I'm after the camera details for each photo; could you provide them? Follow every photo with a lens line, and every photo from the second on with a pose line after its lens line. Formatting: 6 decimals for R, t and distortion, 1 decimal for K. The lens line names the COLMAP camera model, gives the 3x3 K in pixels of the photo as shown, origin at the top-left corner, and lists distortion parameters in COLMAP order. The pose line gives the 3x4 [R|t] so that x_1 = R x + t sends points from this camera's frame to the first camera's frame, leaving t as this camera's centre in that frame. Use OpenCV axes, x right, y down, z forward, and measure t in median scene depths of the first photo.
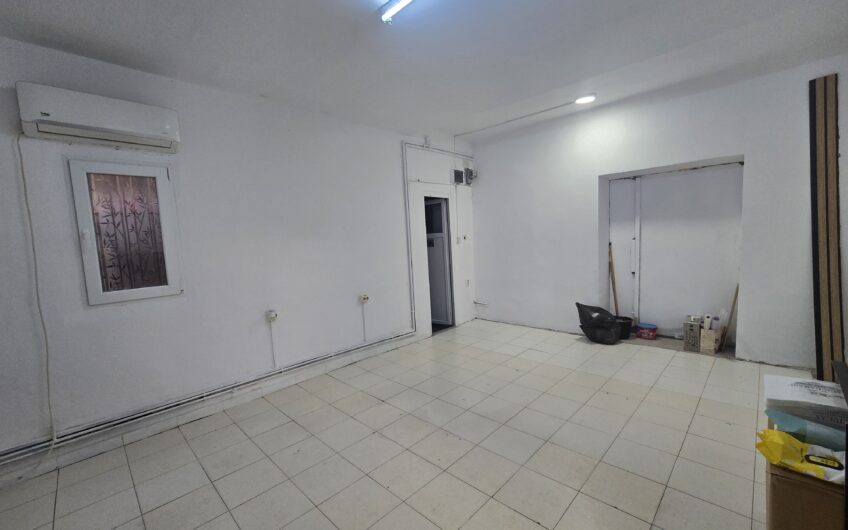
lens RADIAL K [[345.2, 0, 419.6], [0, 345.2, 266.8], [0, 0, 1]] dist [-0.000949, -0.000076]
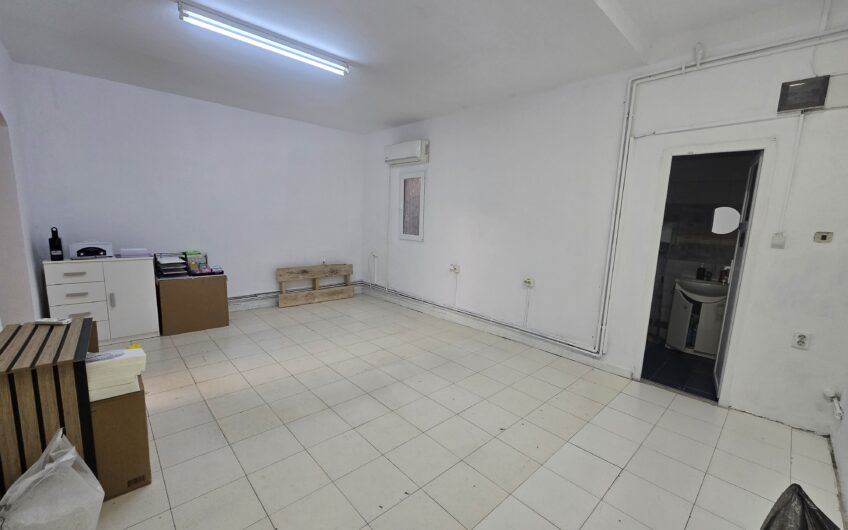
lens RADIAL K [[345.2, 0, 419.6], [0, 345.2, 266.8], [0, 0, 1]] dist [-0.000949, -0.000076]
pose [[-0.043467, 0.198156, -0.979206, 0.882192], [-0.109790, 0.973249, 0.201824, -0.124160], [0.993004, 0.116279, -0.020548, 0.818402]]
